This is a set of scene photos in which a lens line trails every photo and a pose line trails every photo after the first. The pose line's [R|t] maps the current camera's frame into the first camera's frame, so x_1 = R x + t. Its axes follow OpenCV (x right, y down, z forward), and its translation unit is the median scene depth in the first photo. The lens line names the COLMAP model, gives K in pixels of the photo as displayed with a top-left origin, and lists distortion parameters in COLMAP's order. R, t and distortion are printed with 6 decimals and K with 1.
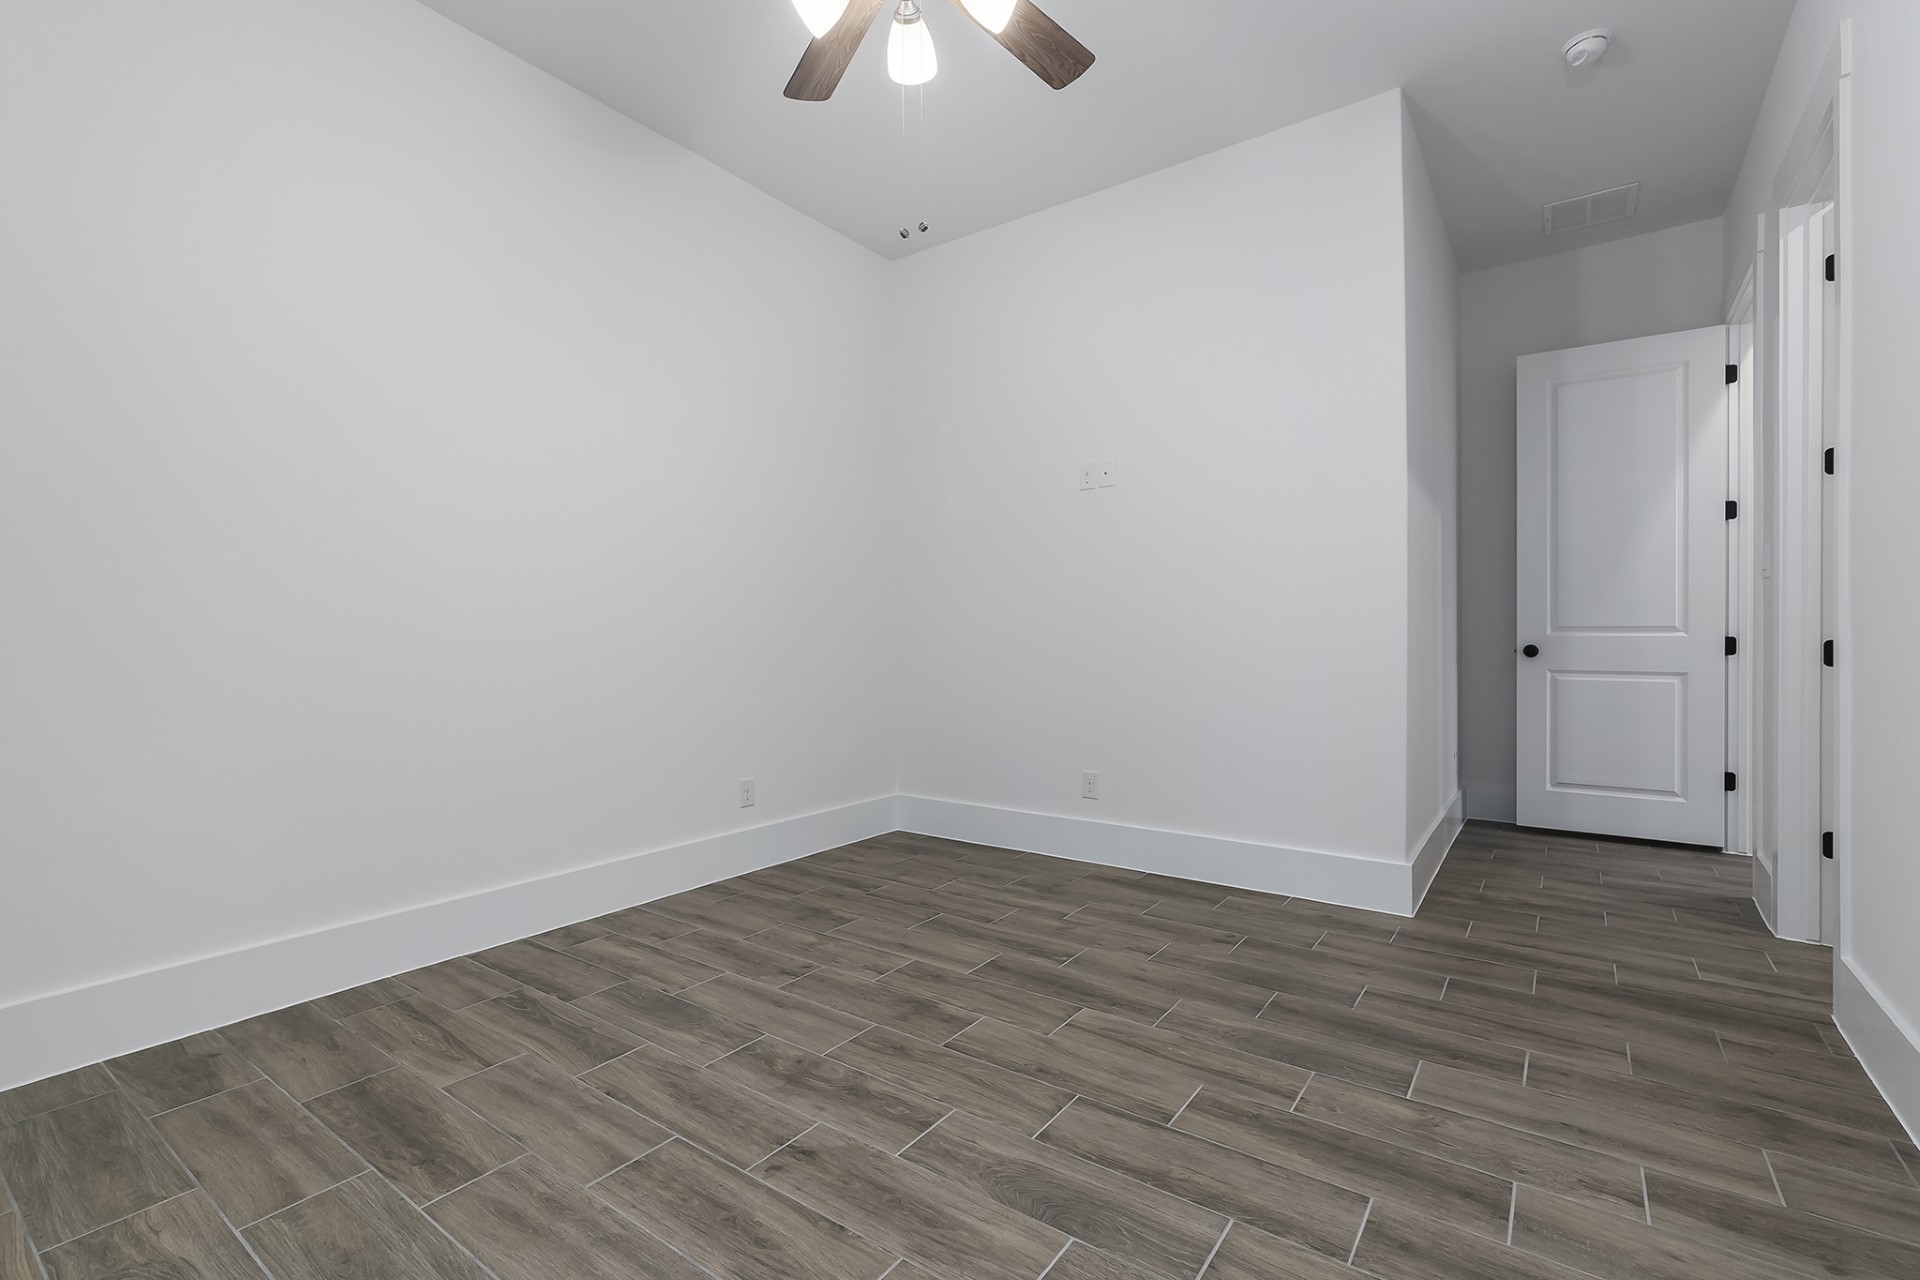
lens RADIAL K [[853.8, 0, 961.3], [0, 853.8, 644.9], [0, 0, 1]] dist [0.001920, 0.001615]
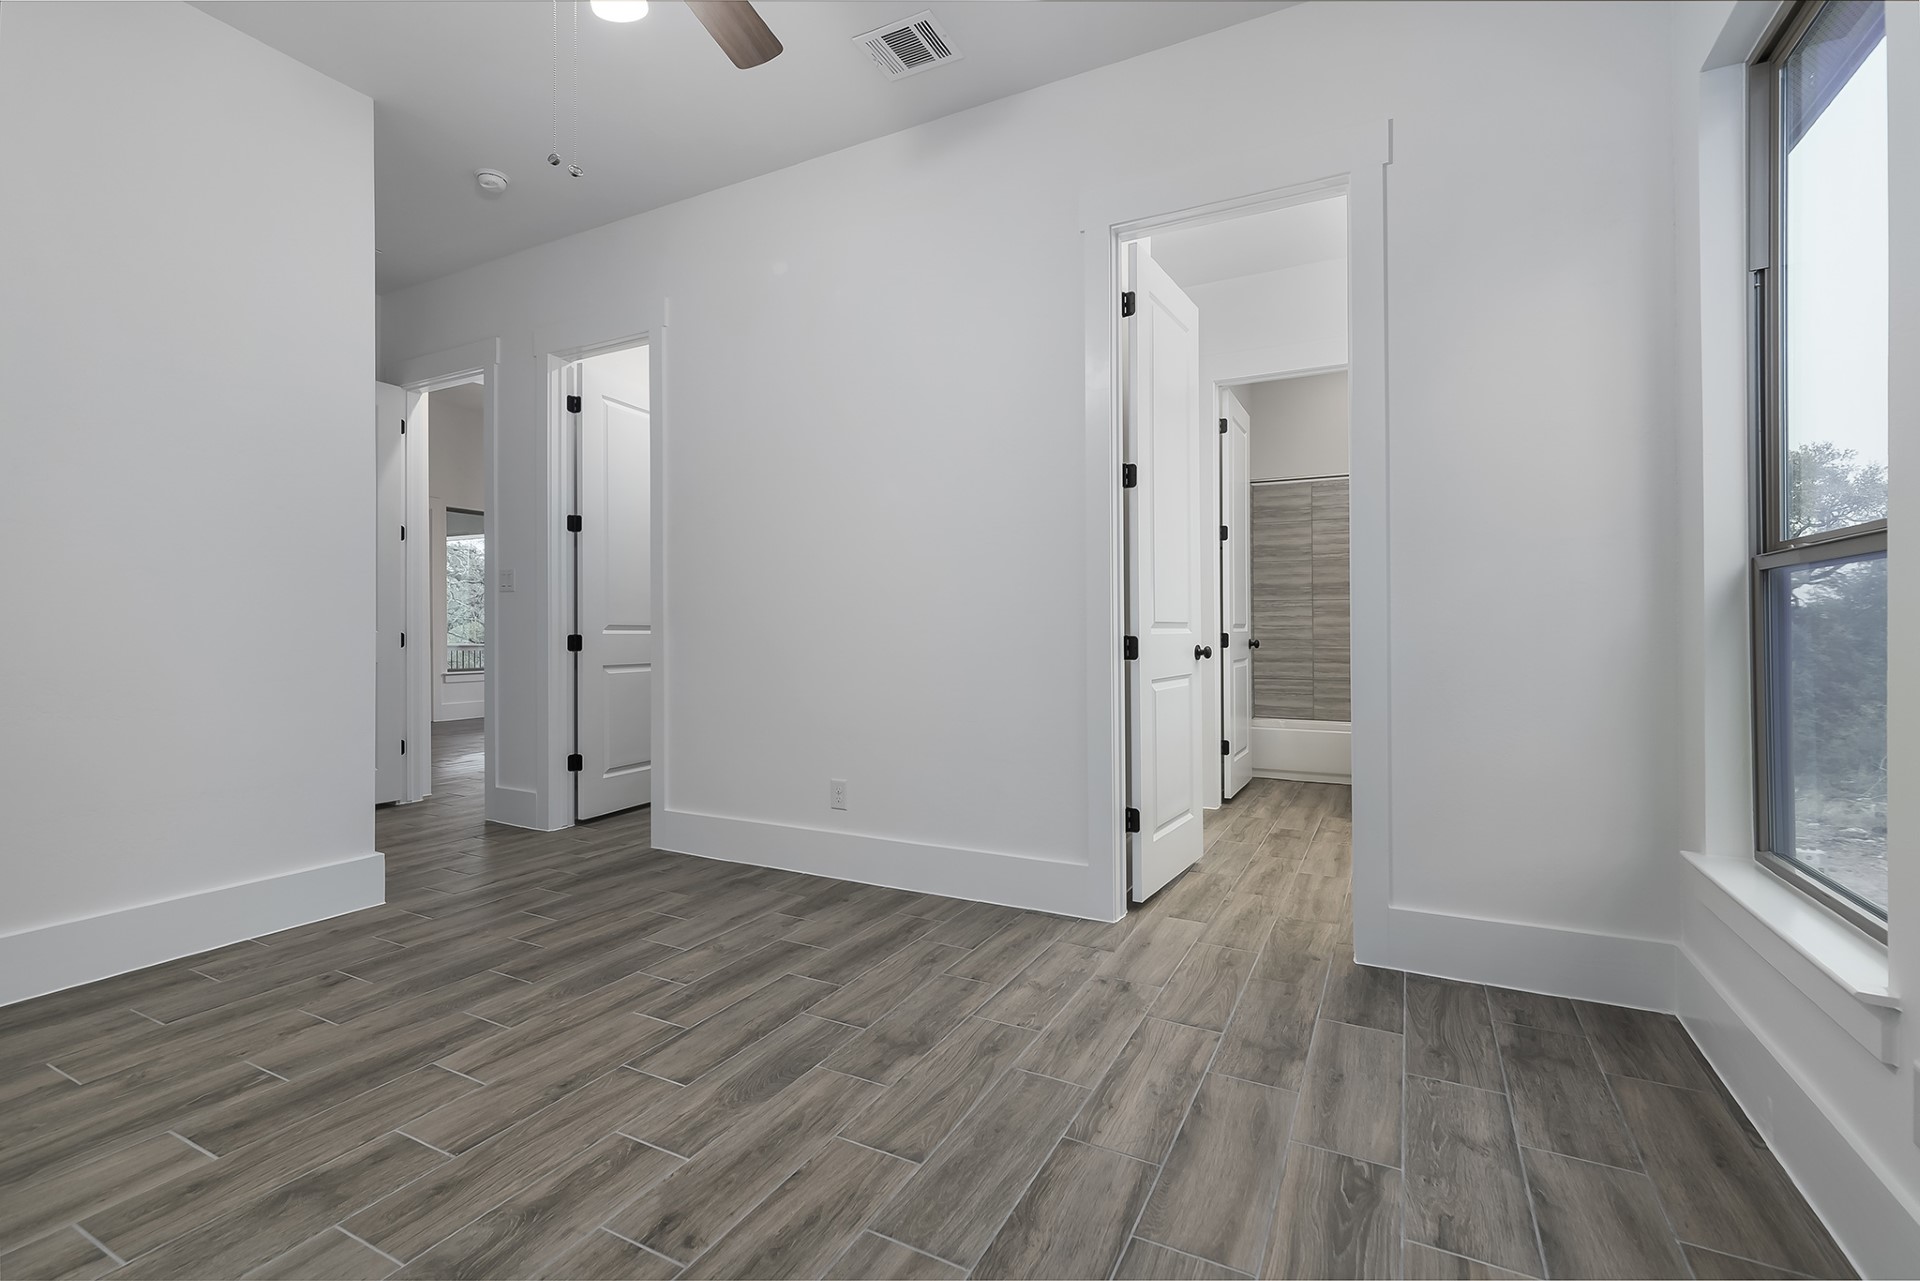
lens RADIAL K [[853.8, 0, 958.2], [0, 853.8, 629.8], [0, 0, 1]] dist [0.001920, 0.001615]
pose [[-0.138731, 0.003407, 0.990324, -0.847616], [0.011636, 0.999931, -0.001810, -0.005879], [-0.990262, 0.011272, -0.138761, 0.634893]]
